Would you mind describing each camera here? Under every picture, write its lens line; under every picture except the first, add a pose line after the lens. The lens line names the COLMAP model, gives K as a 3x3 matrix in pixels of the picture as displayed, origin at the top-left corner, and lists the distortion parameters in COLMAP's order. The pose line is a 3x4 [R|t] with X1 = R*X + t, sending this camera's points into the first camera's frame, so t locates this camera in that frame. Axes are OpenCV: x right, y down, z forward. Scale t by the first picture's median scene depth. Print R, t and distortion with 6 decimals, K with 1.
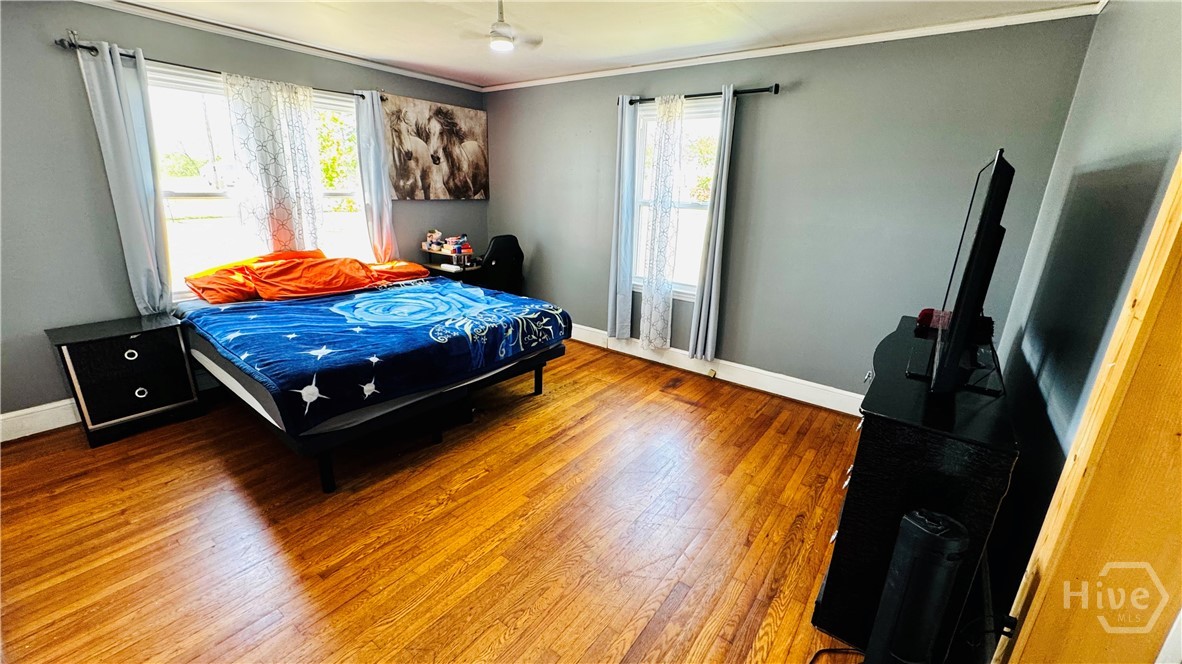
lens RADIAL K [[471.9, 0, 590.9], [0, 471.9, 327.2], [0, 0, 1]] dist [-0.002870, -0.000121]
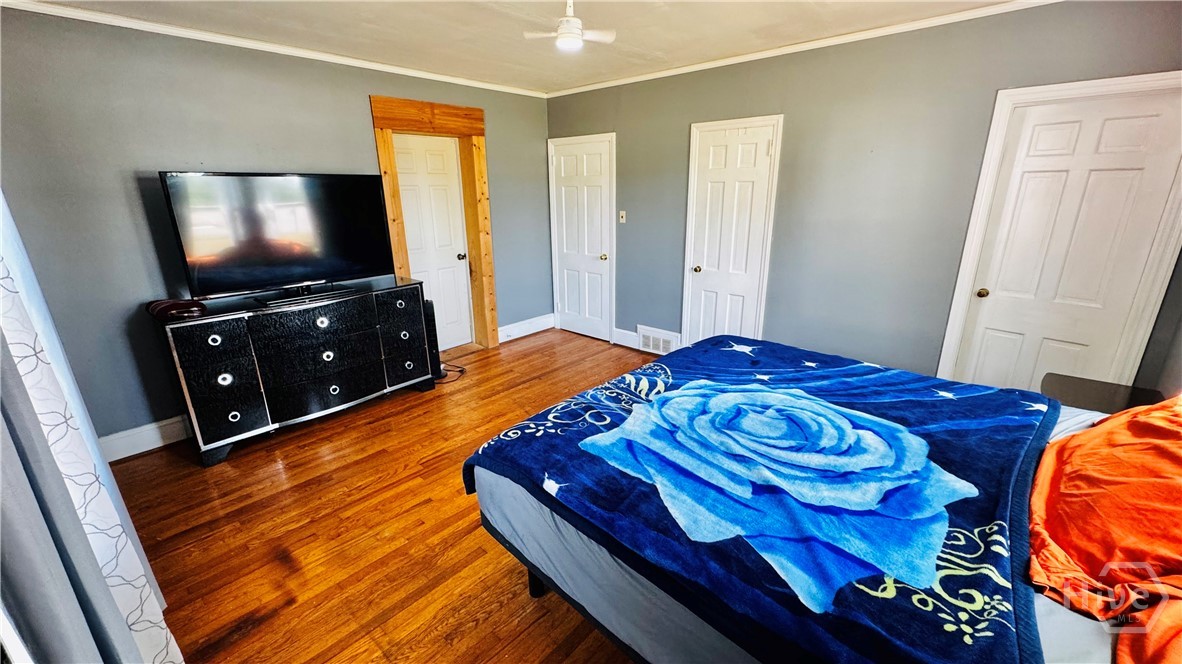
lens RADIAL K [[471.9, 0, 591.3], [0, 471.9, 334.4], [0, 0, 1]] dist [-0.002870, -0.000121]
pose [[-0.996147, -0.046913, 0.074095, -0.233237], [0.003422, 0.823450, 0.567378, -0.465684], [-0.087631, 0.565446, -0.820117, 1.486040]]
